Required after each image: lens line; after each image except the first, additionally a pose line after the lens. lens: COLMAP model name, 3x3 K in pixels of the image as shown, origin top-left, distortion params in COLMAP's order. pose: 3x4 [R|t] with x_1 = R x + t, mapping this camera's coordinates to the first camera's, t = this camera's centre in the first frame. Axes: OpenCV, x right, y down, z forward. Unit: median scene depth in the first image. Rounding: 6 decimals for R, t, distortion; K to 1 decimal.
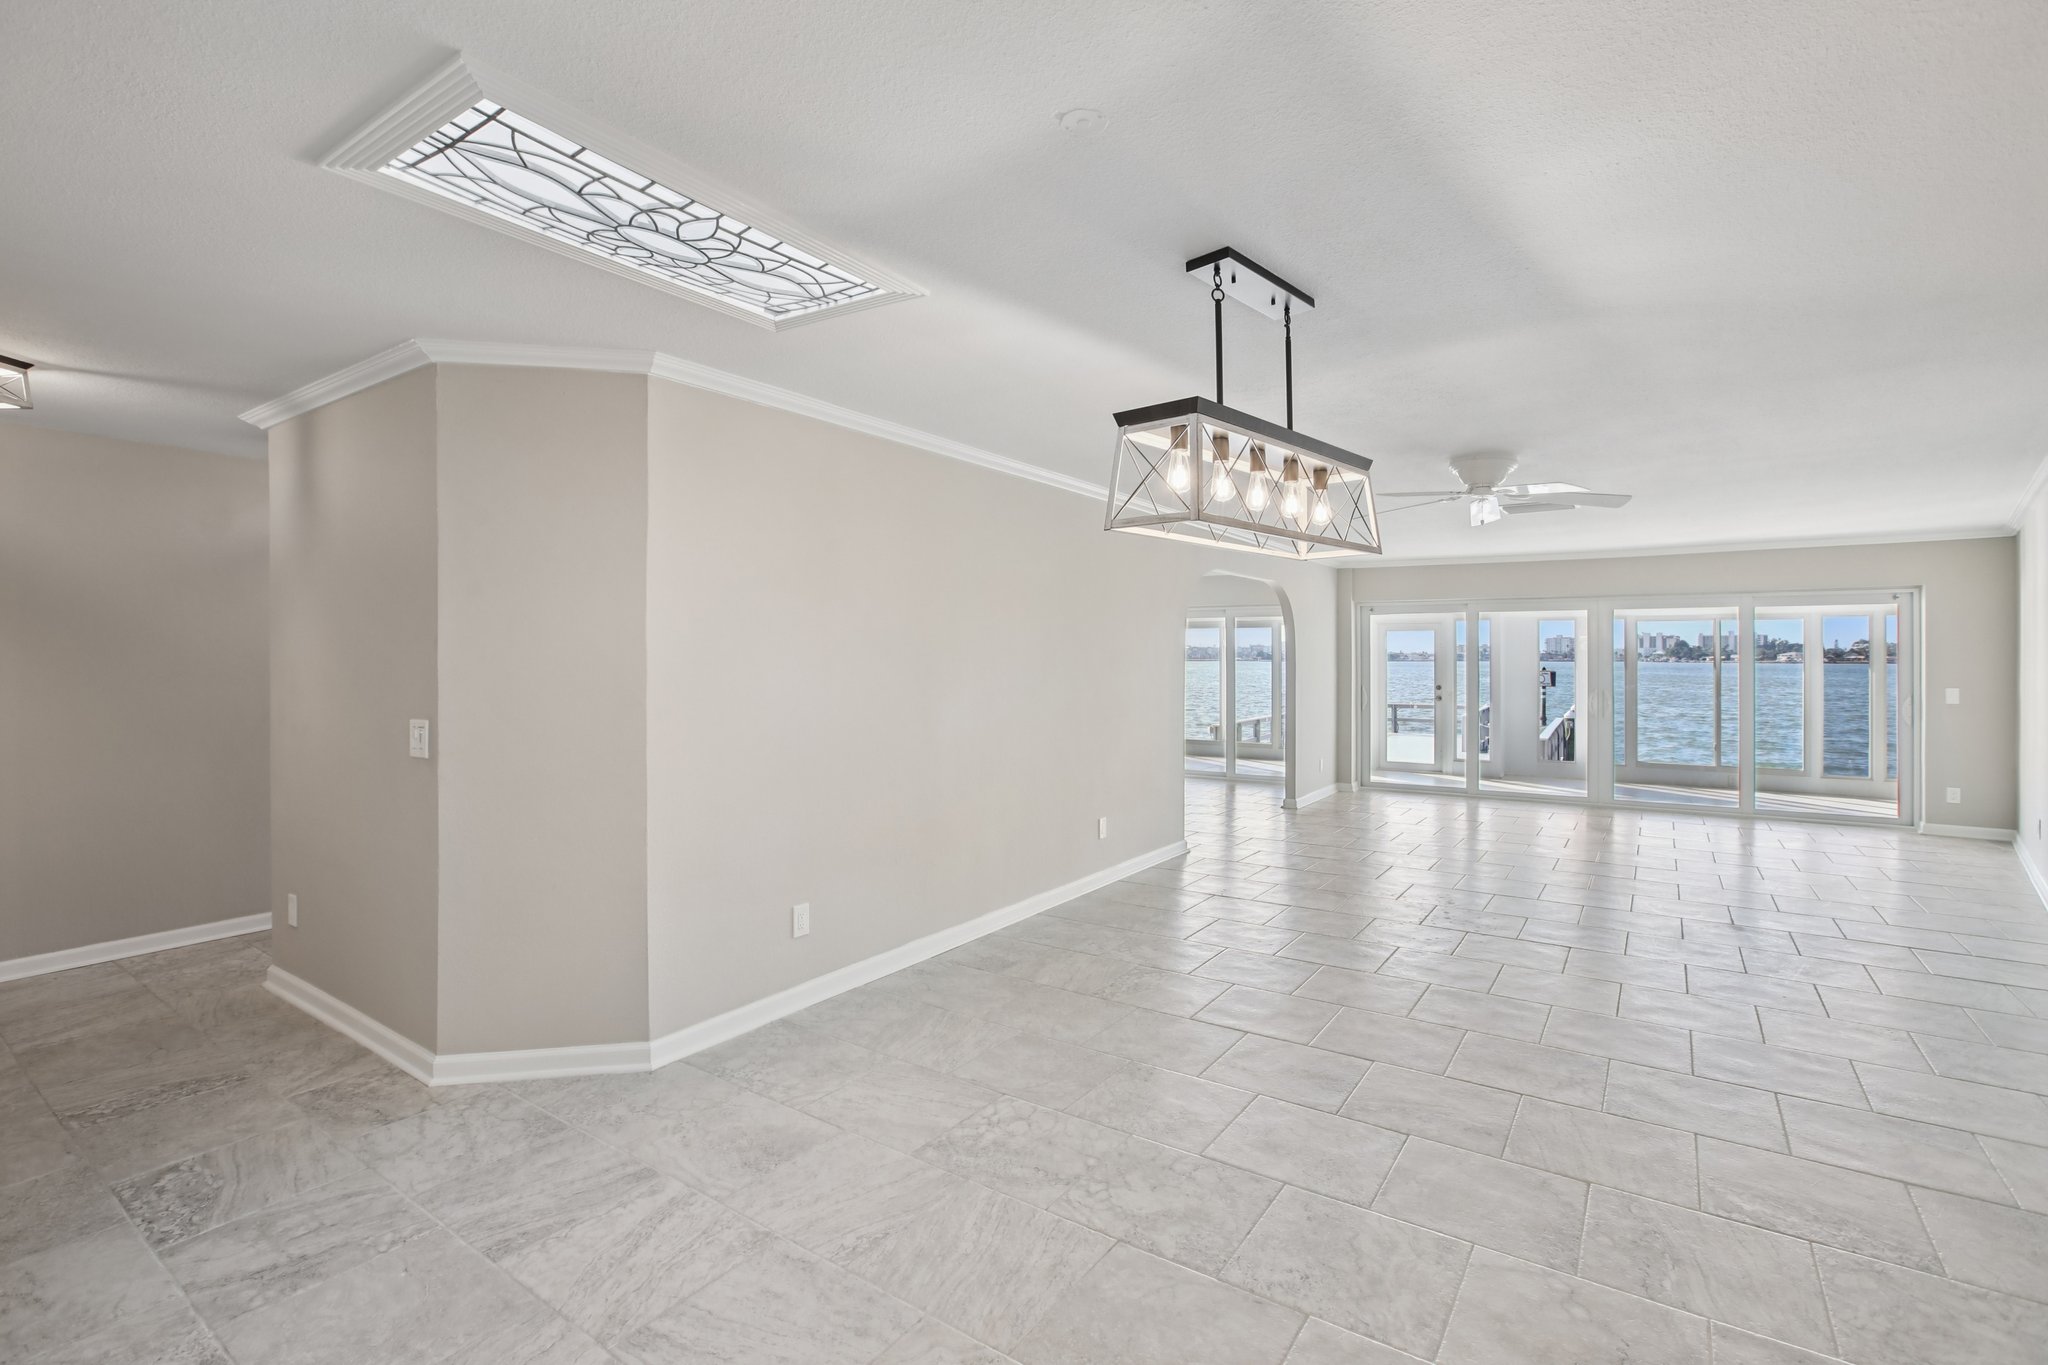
lens RADIAL K [[961.2, 0, 1031.5], [0, 961.2, 655.4], [0, 0, 1]] dist [-0.039464, 0.011971]
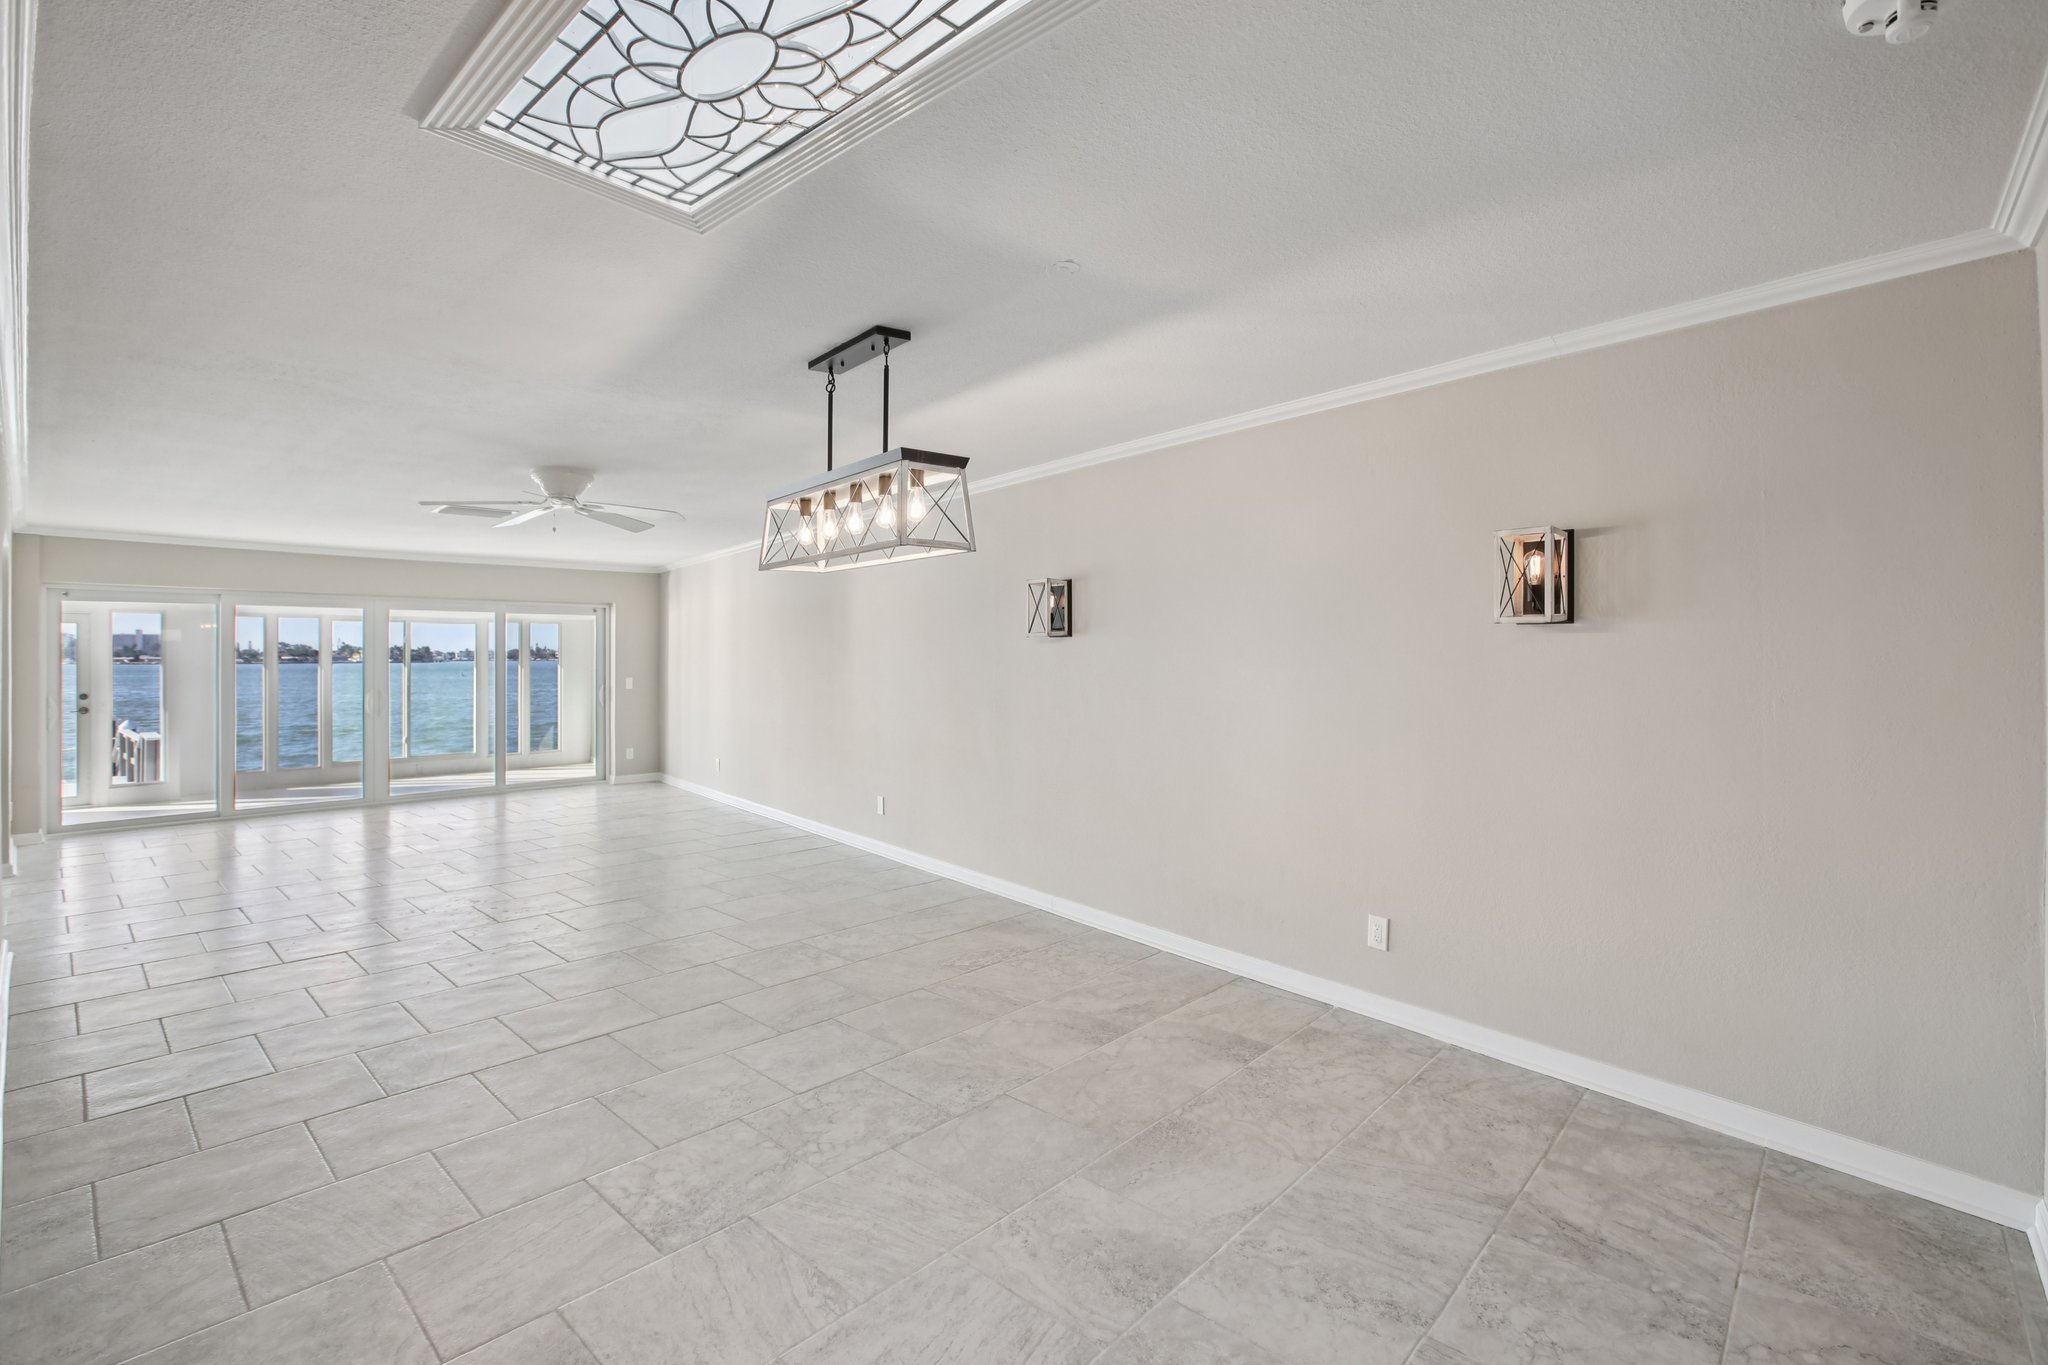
lens RADIAL K [[941.1, 0, 1030.6], [0, 941.1, 665.8], [0, 0, 1]] dist [-0.053816, 0.022134]
pose [[0.135777, -0.012220, 0.990664, -0.688841], [0.002127, 0.999925, 0.012043, 0.003678], [-0.990737, 0.000472, 0.135793, 0.456706]]
